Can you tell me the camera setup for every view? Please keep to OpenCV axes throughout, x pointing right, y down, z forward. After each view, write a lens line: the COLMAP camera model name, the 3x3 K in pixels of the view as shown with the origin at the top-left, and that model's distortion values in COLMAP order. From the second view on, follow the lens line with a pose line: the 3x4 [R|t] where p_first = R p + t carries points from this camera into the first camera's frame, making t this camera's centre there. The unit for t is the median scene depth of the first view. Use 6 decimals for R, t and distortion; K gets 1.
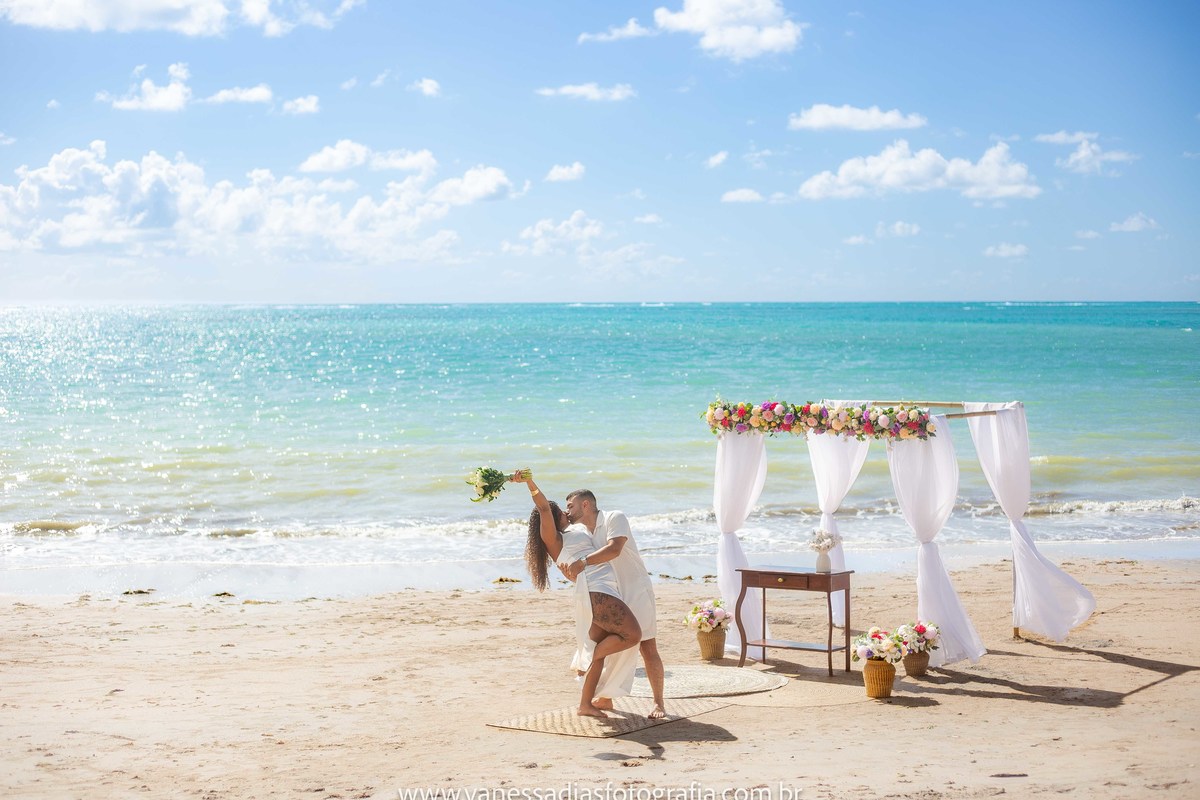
lens RADIAL K [[1733.9, 0, 597.6], [0, 1733.9, 398.8], [0, 0, 1]] dist [-0.094138, -0.016121]
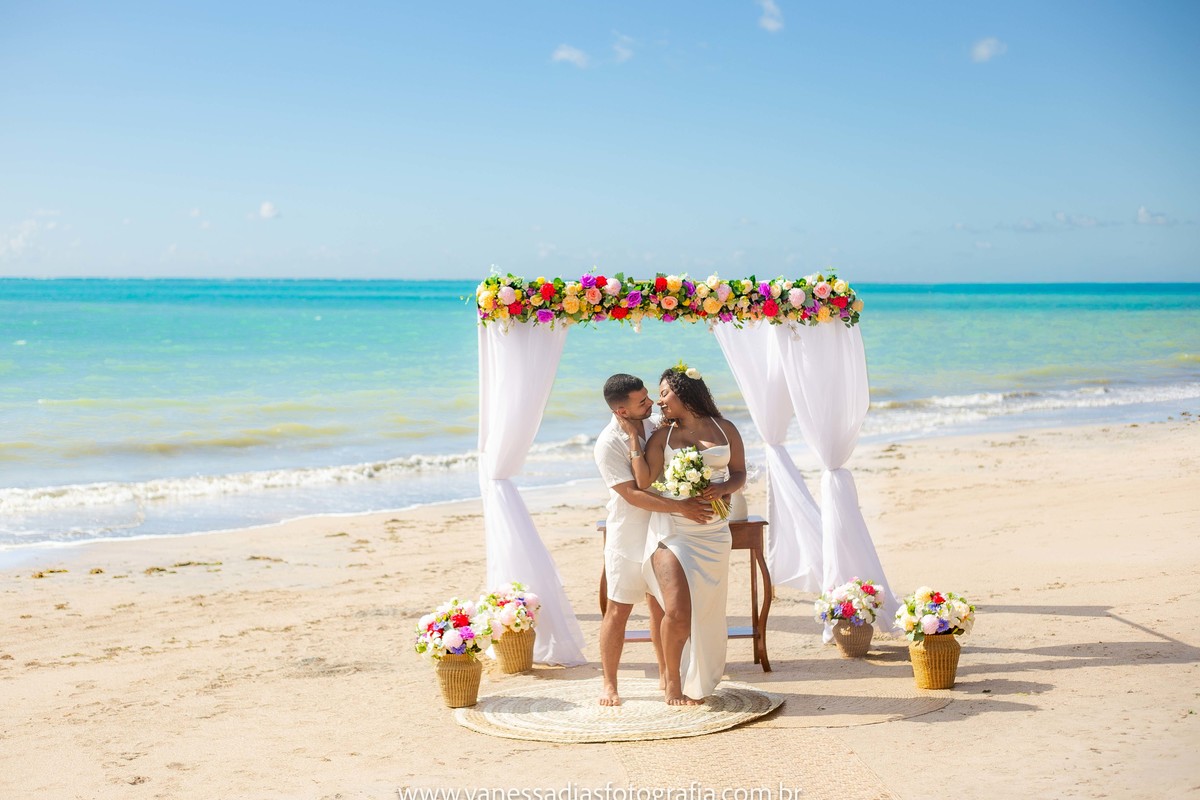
lens RADIAL K [[1827.7, 0, 566.2], [0, 1827.7, 400.6], [0, 0, 1]] dist [-0.074861, -0.102148]
pose [[0.781348, -0.030531, 0.623348, -0.357236], [0.023813, 0.999534, 0.019107, 0.037312], [-0.623641, -0.000086, 0.781711, 0.472347]]
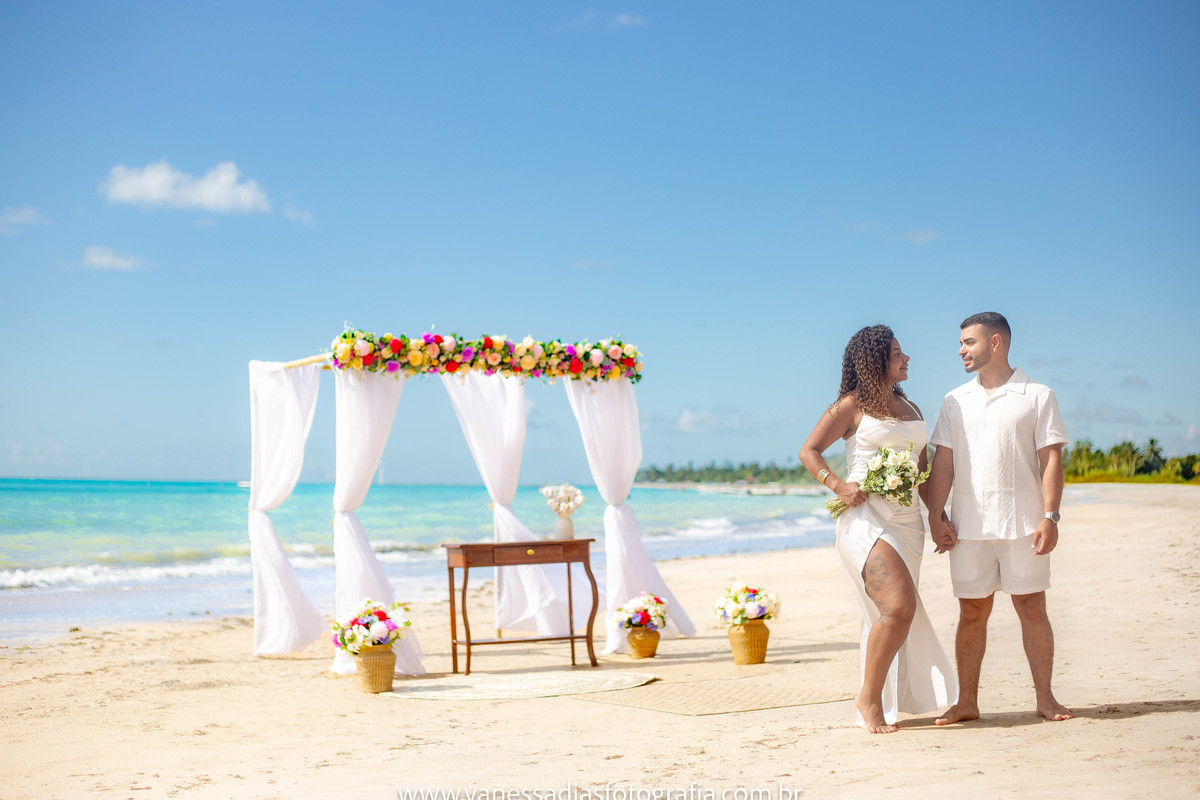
lens RADIAL K [[1827.7, 0, 566.2], [0, 1827.7, 400.6], [0, 0, 1]] dist [-0.074861, -0.102148]
pose [[0.493313, 0.050421, 0.868389, -0.592034], [0.031571, 0.996623, -0.075801, 0.097819], [-0.869279, 0.064809, 0.490056, 0.568248]]
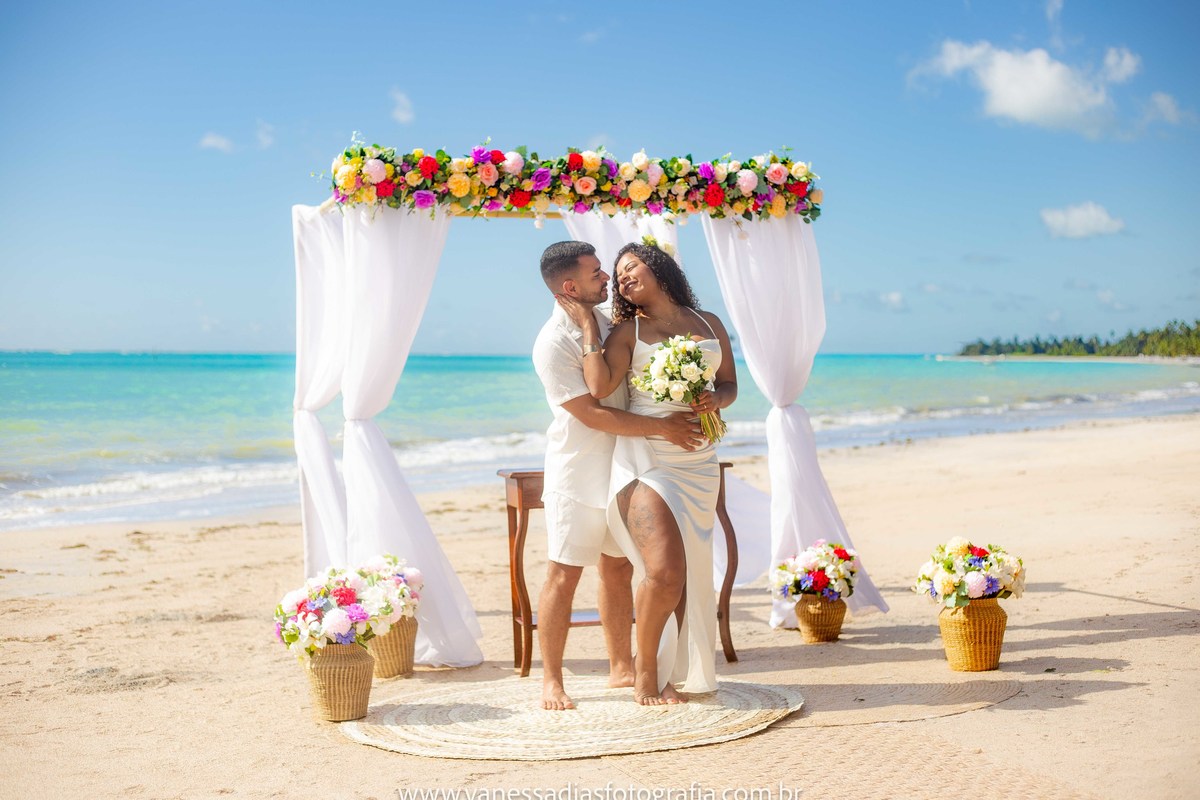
lens RADIAL K [[1714.4, 0, 593.0], [0, 1714.4, 396.4], [0, 0, 1]] dist [-0.096316, -0.034143]
pose [[0.637024, -0.009026, 0.770791, -0.273869], [0.030195, 0.999456, -0.013252, 0.084136], [-0.770252, 0.031716, 0.636950, 0.680409]]
